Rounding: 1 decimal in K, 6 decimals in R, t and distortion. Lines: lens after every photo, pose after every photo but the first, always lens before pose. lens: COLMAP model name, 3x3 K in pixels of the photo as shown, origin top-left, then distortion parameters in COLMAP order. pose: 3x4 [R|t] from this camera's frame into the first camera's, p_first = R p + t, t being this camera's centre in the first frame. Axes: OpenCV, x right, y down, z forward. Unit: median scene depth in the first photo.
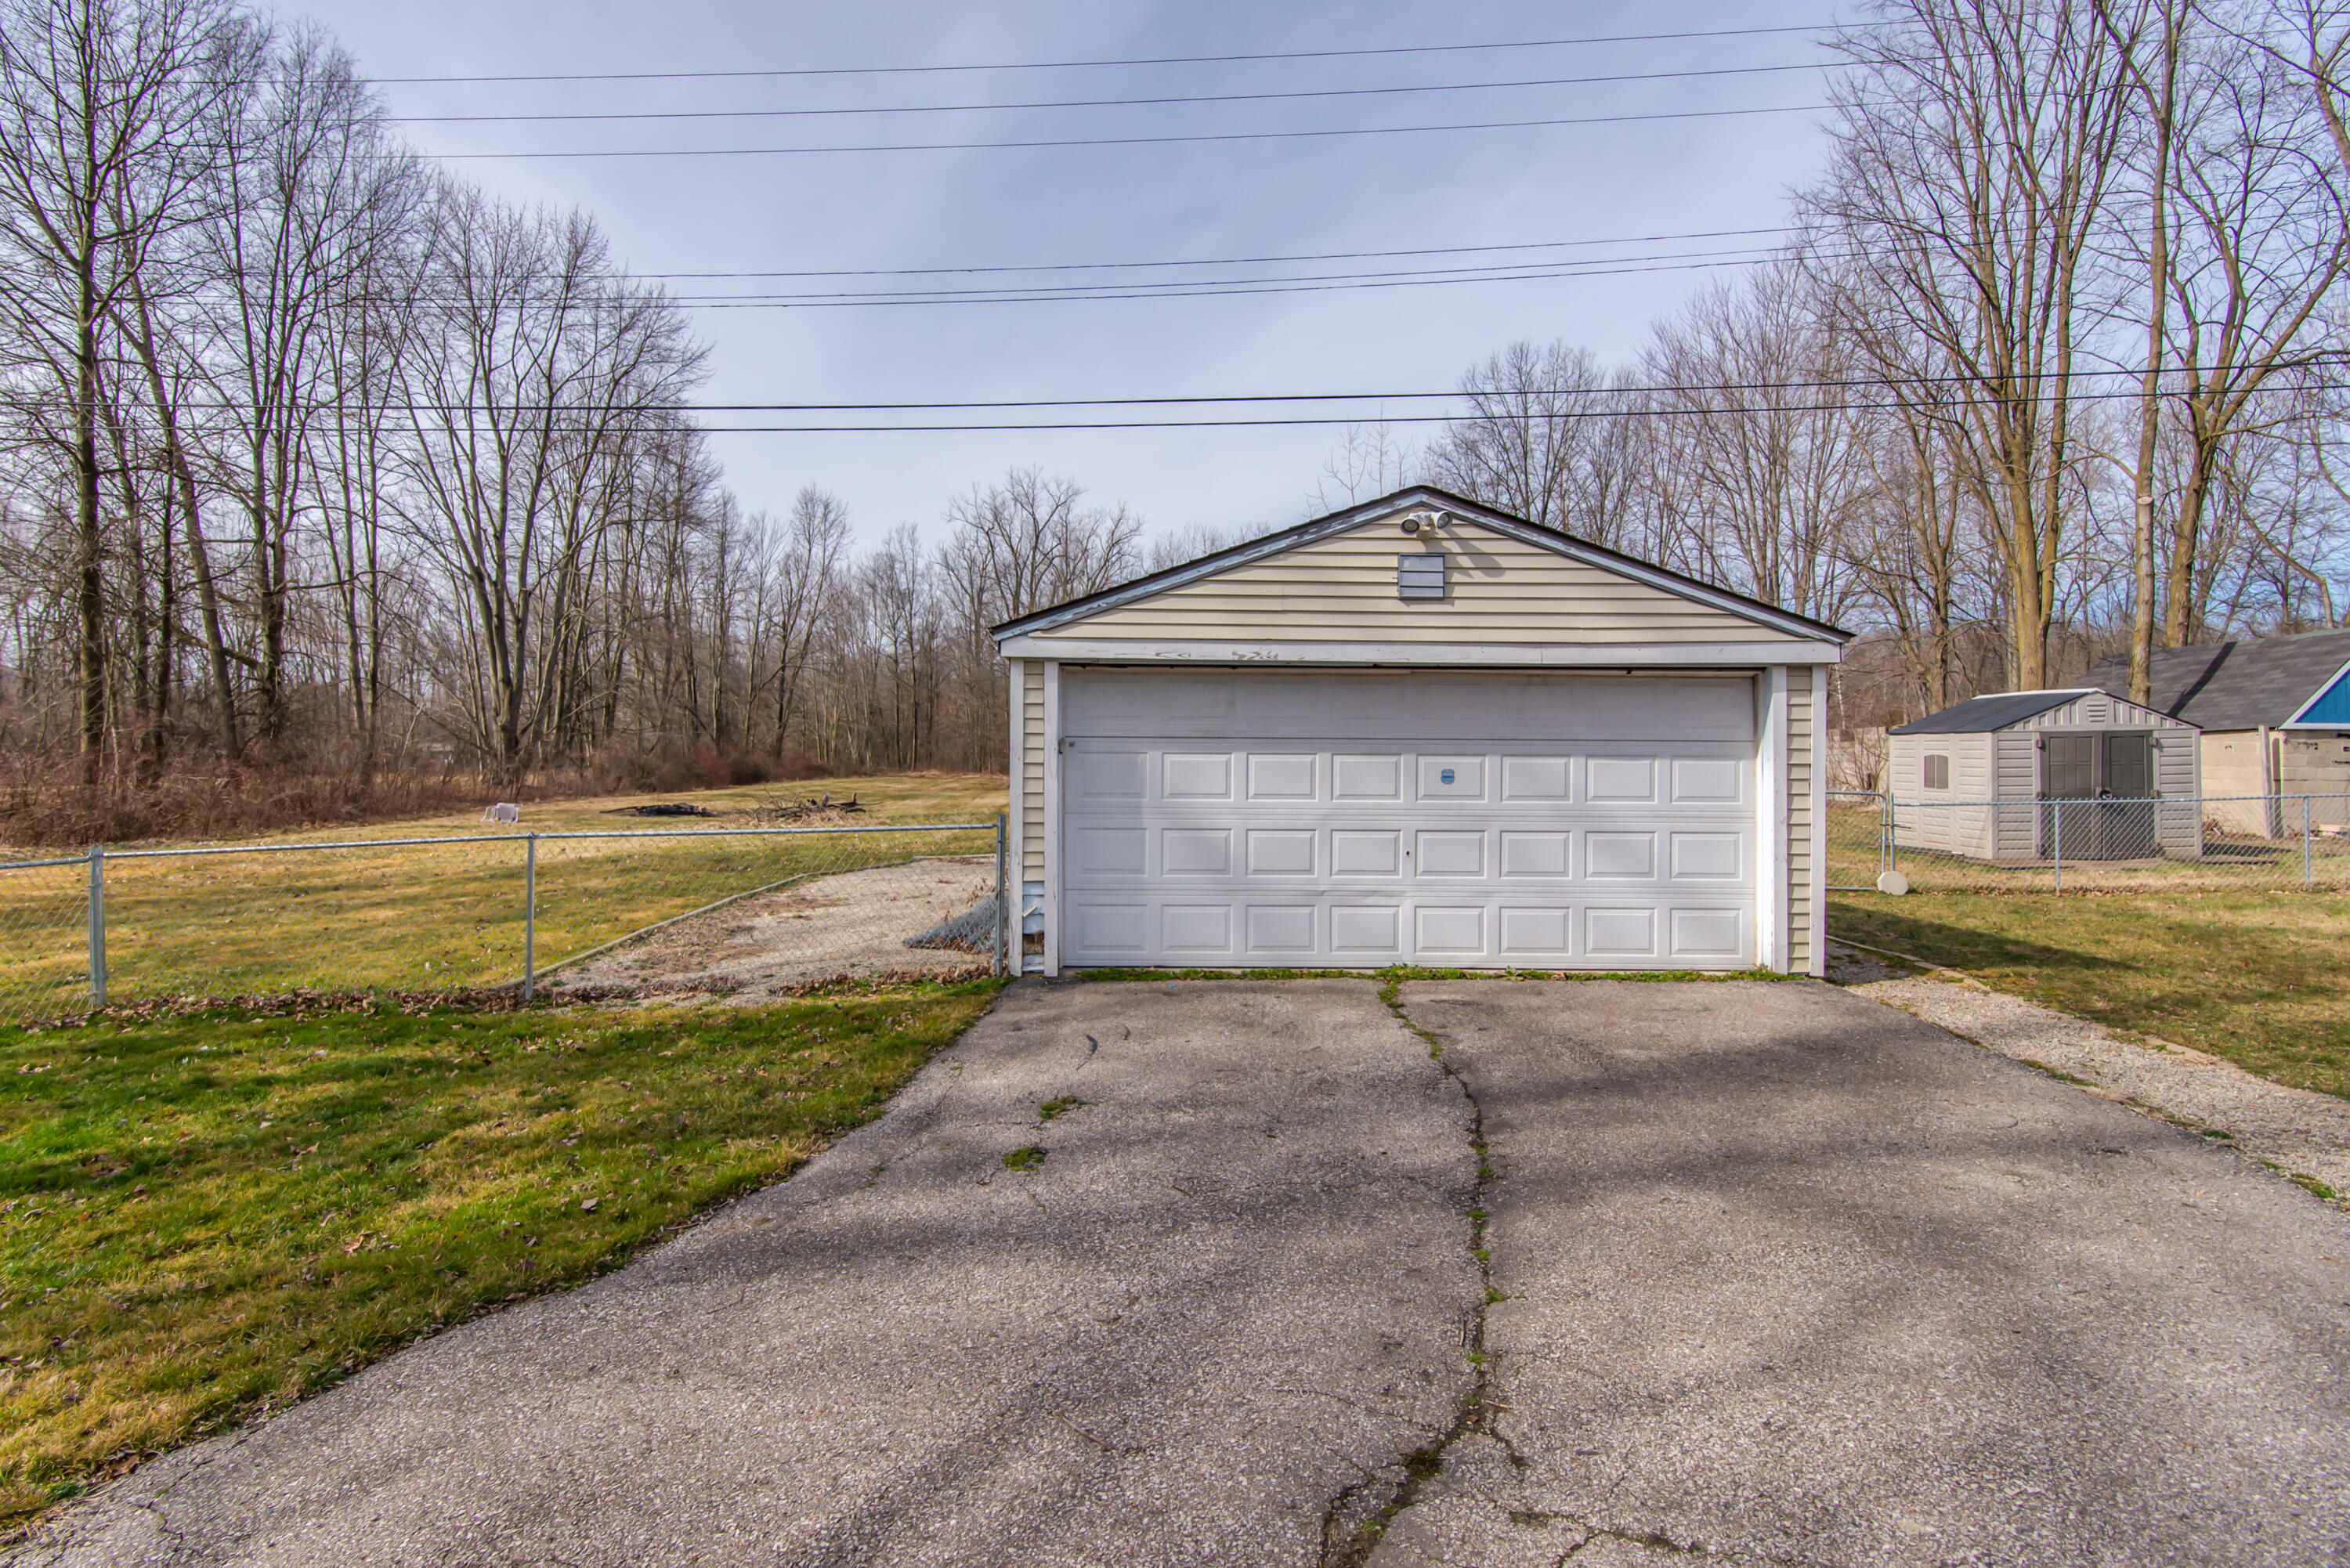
lens RADIAL K [[1198.9, 0, 1148.6], [0, 1198.9, 745.9], [0, 0, 1]] dist [0.003184, 0.000510]
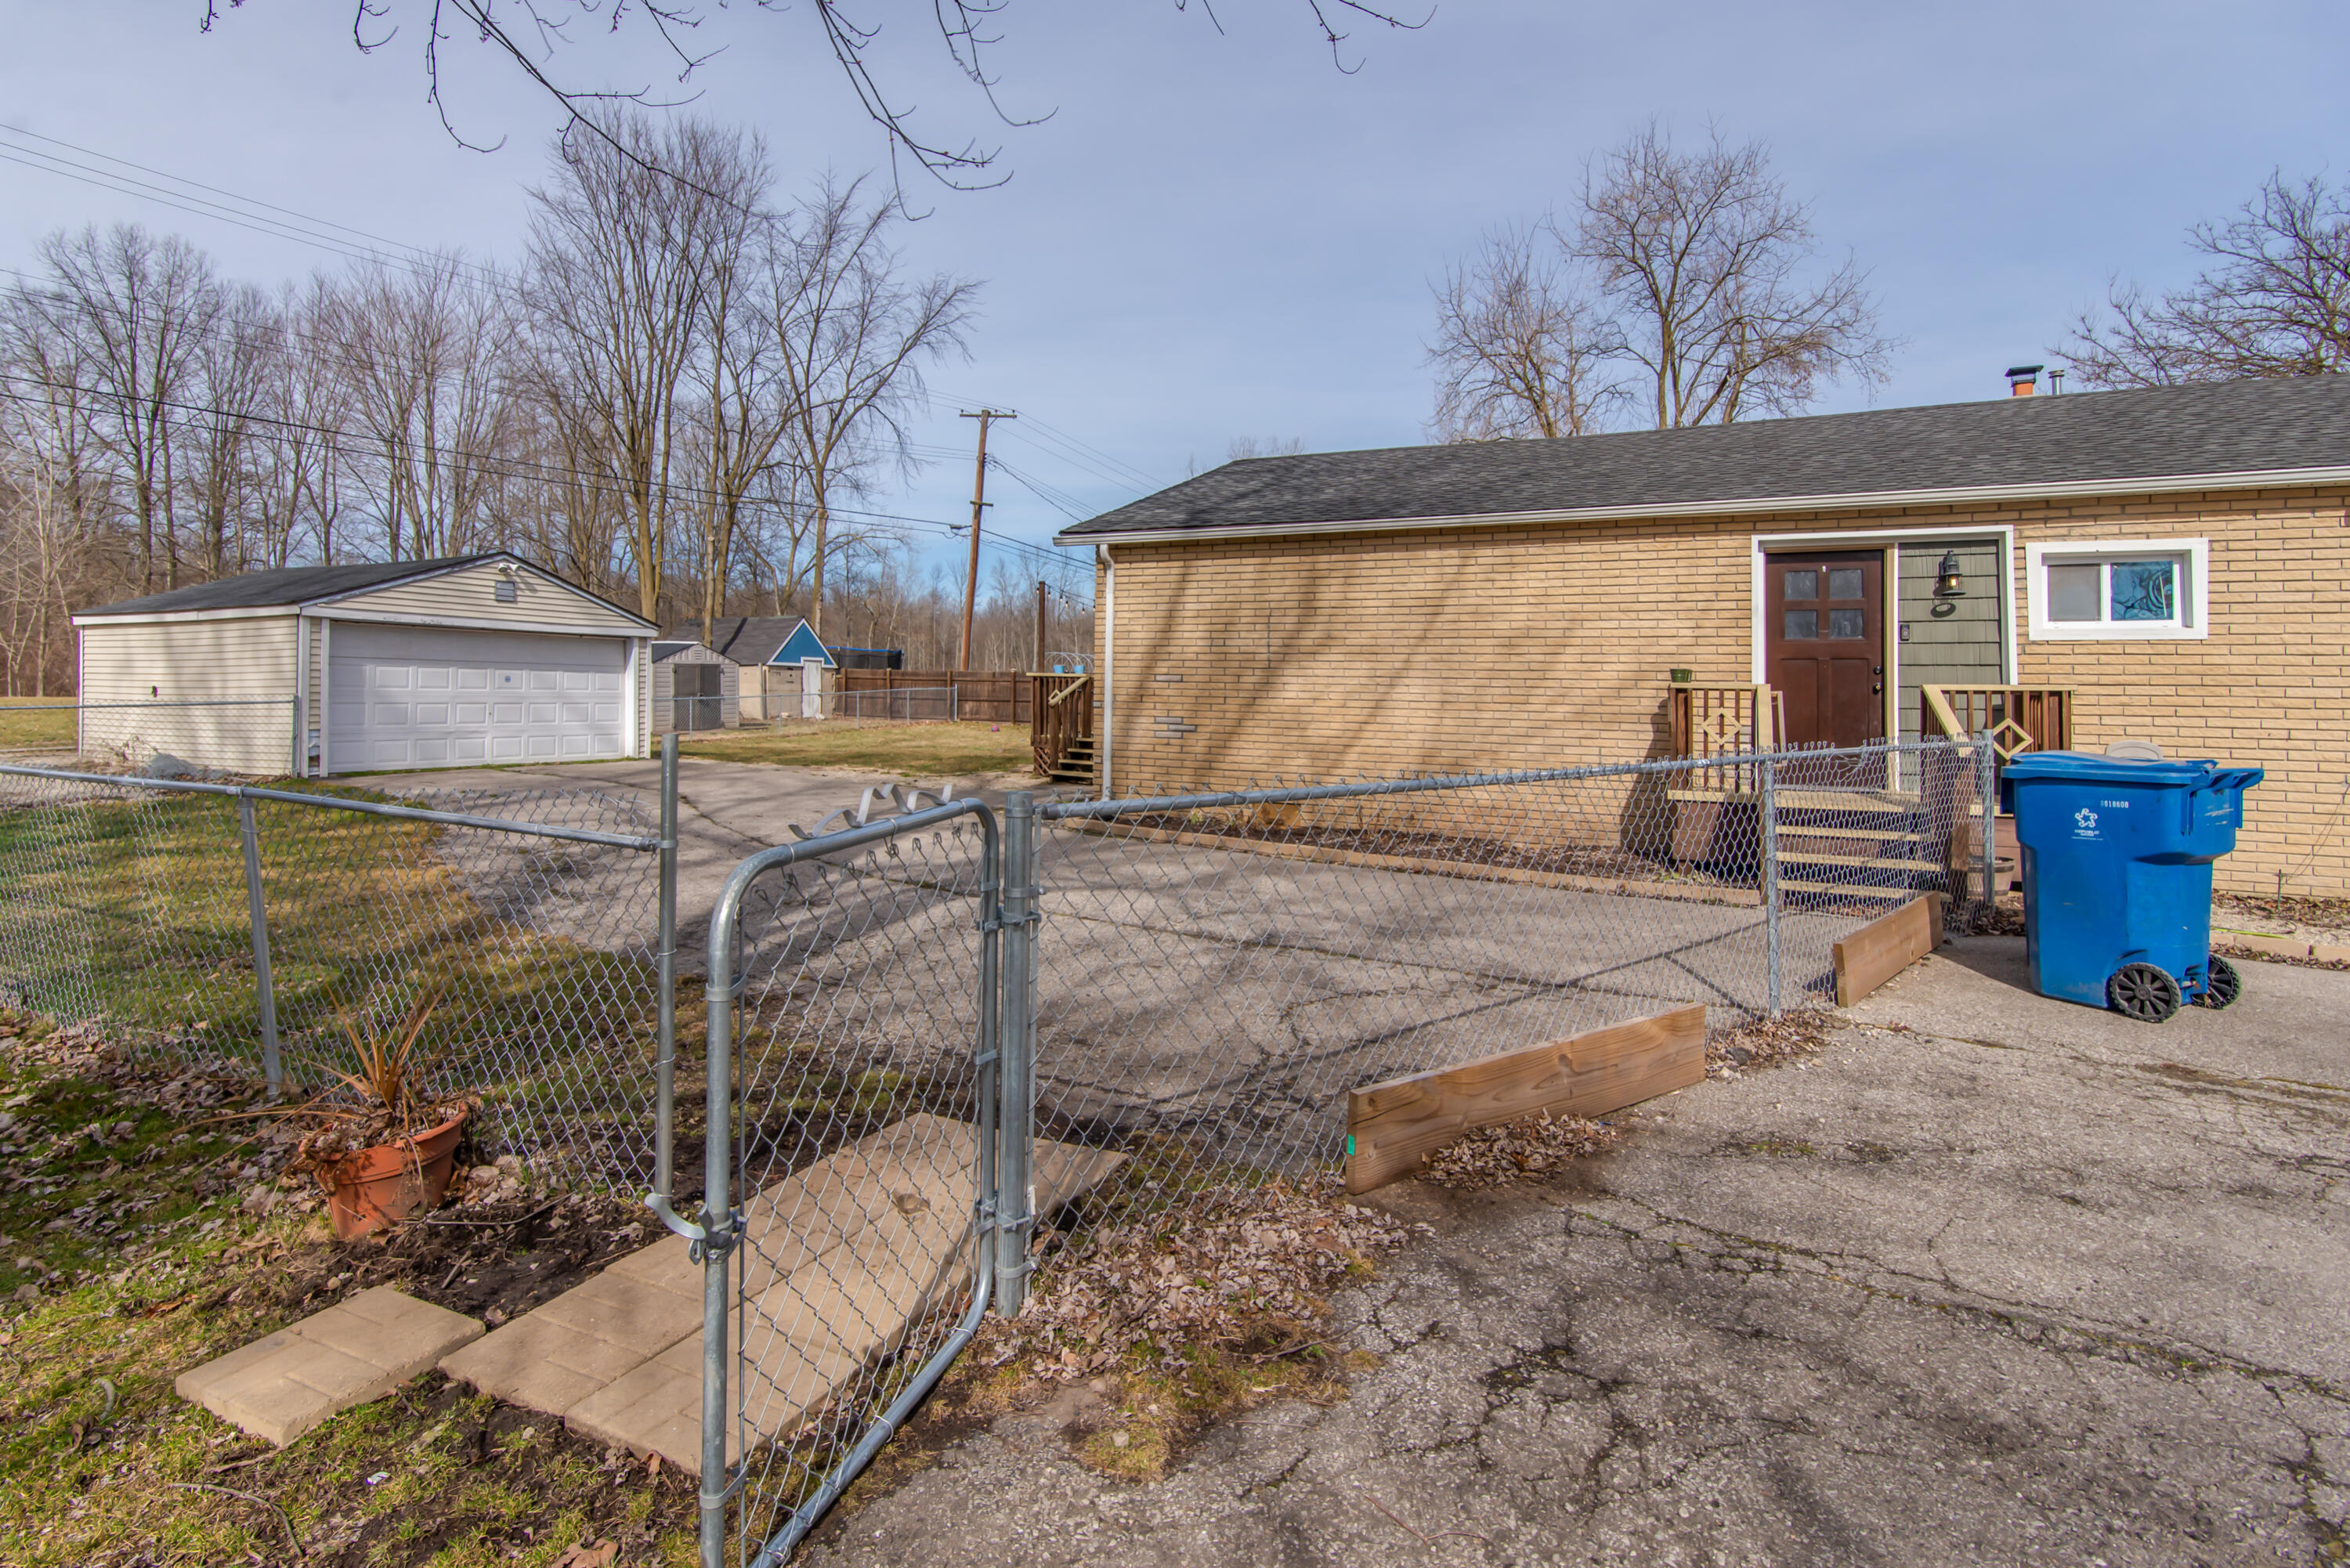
lens RADIAL K [[1198.9, 0, 1148.6], [0, 1198.9, 745.9], [0, 0, 1]] dist [0.003184, 0.000510]
pose [[0.470327, -0.037683, 0.881687, -0.581633], [-0.018167, 0.998463, 0.052365, 0.005339], [-0.882305, -0.040646, 0.468919, -0.556312]]
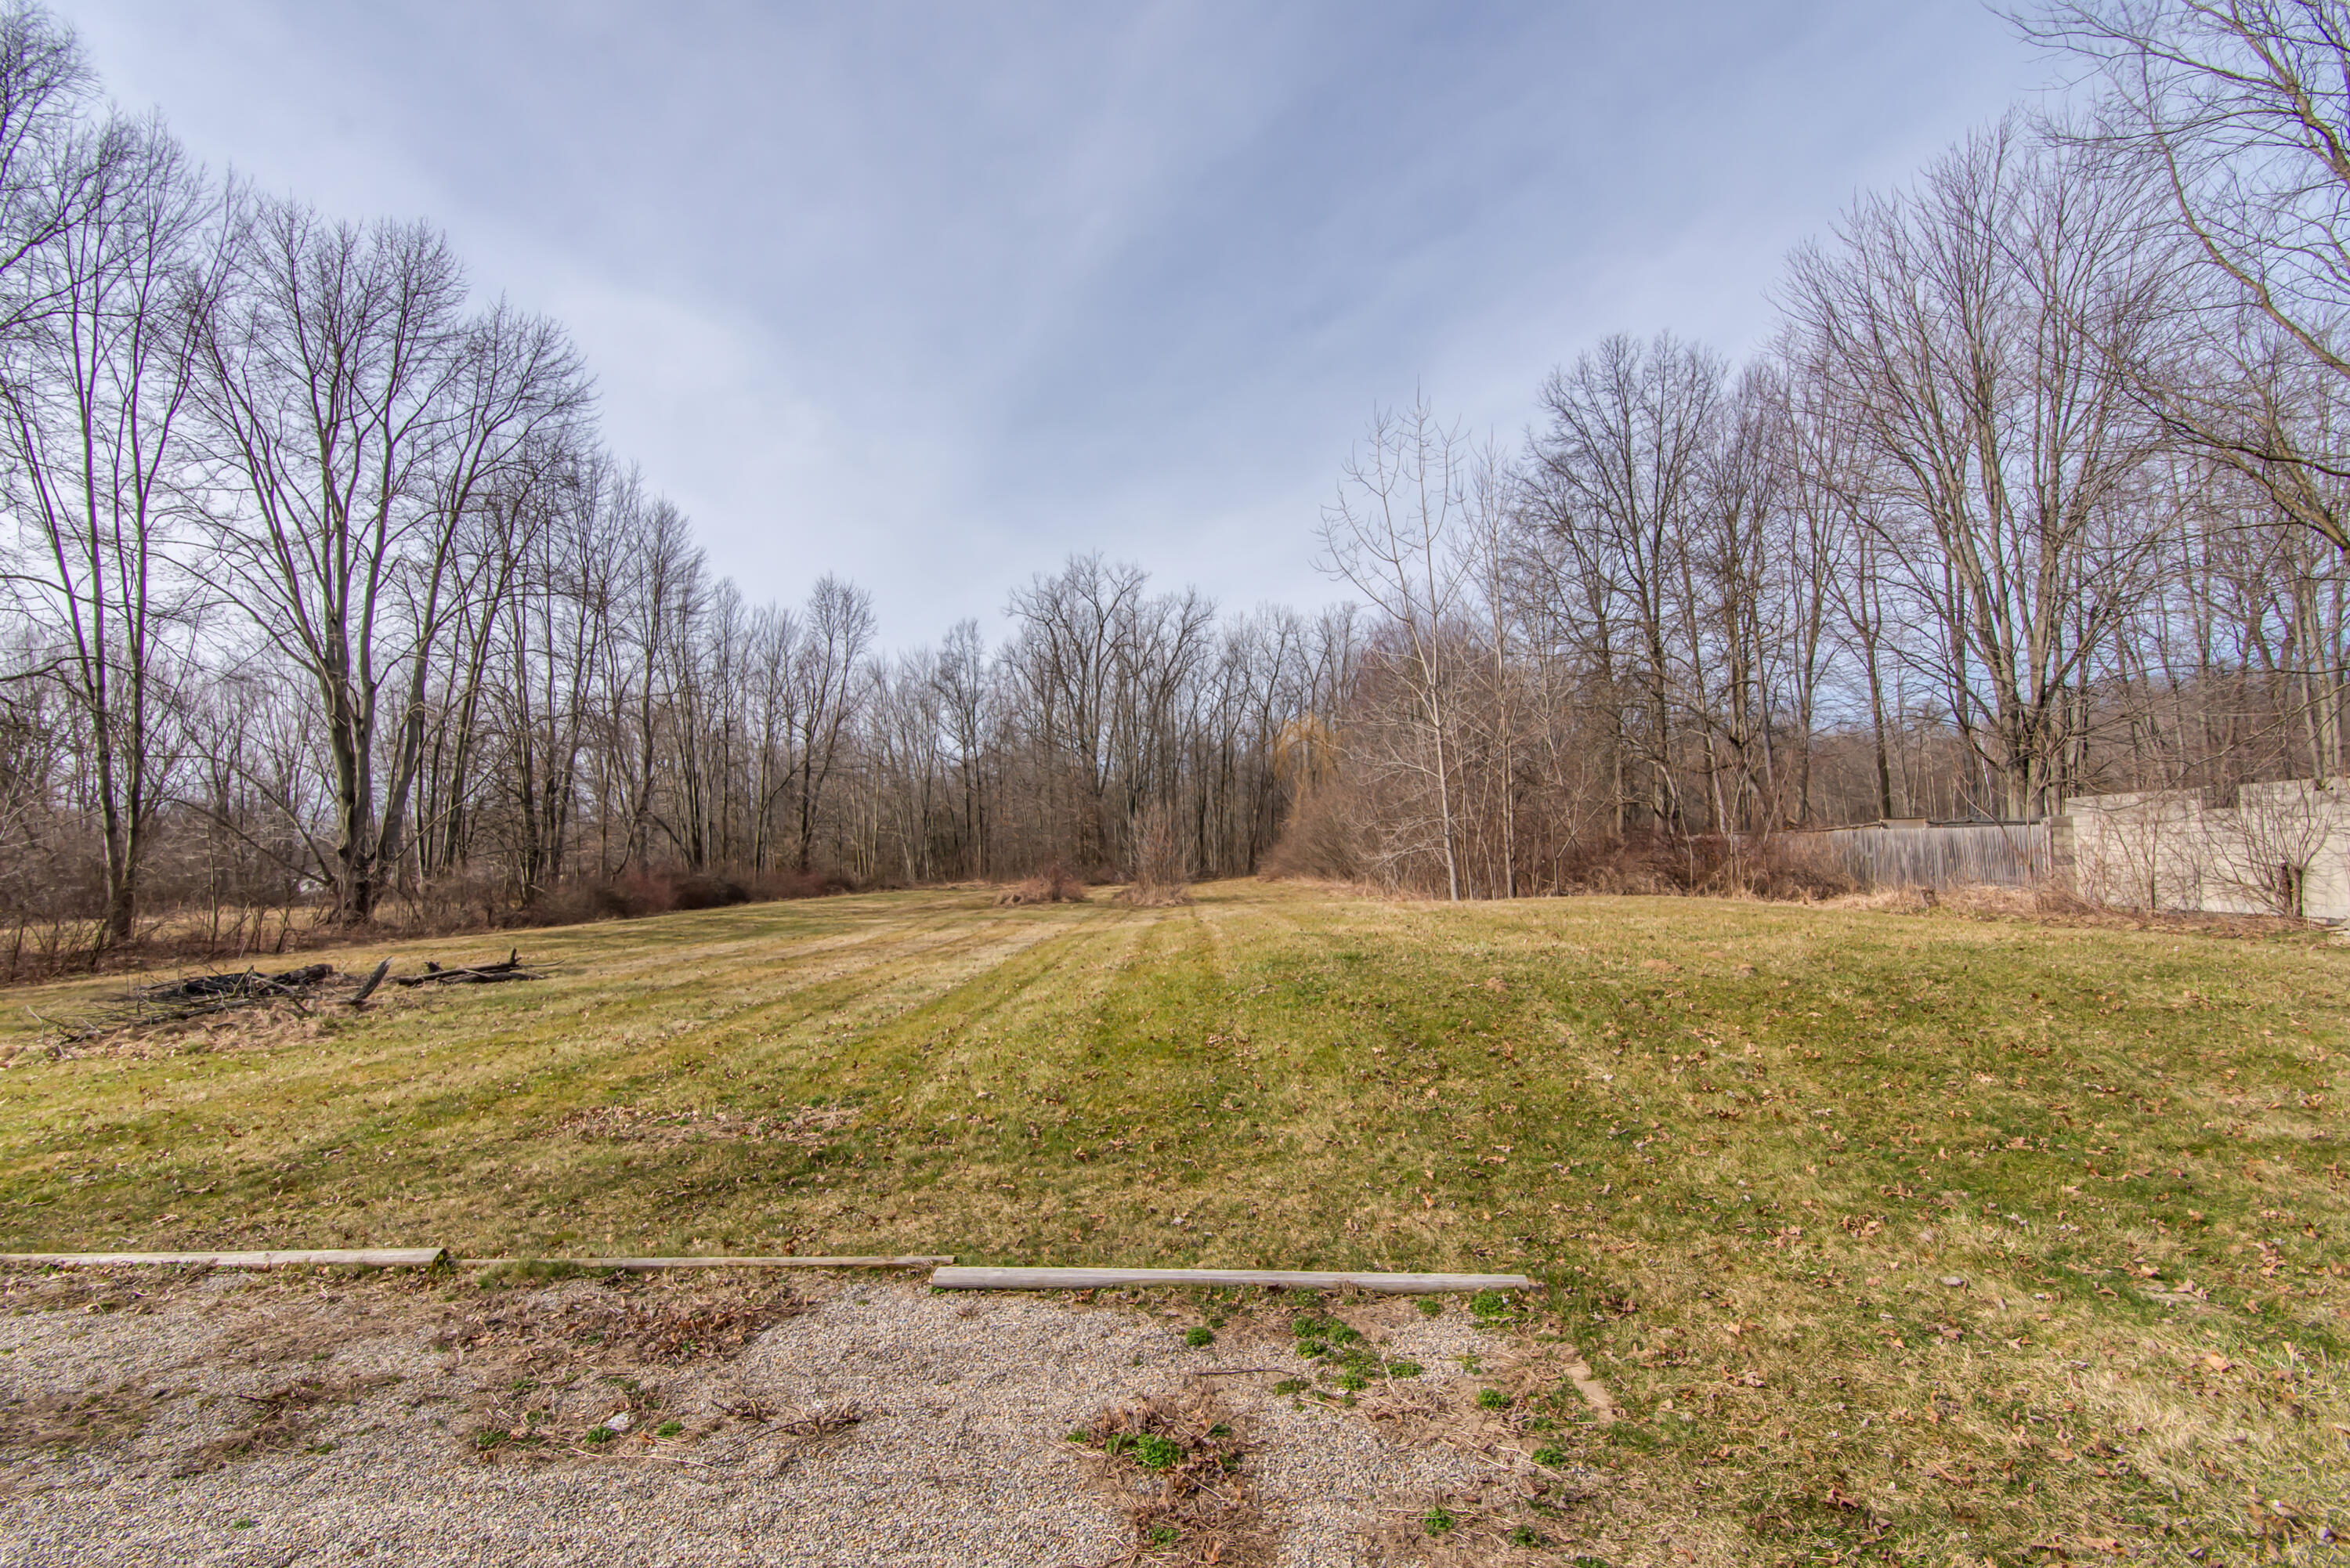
lens RADIAL K [[1128.1, 0, 1157.0], [0, 1128.1, 764.3], [0, 0, 1]] dist [-0.001209, 0.000063]
pose [[0.993139, -0.040884, -0.109558, 0.276732], [0.033098, 0.996858, -0.071969, -0.004735], [0.112156, 0.067849, 0.991372, 0.852266]]
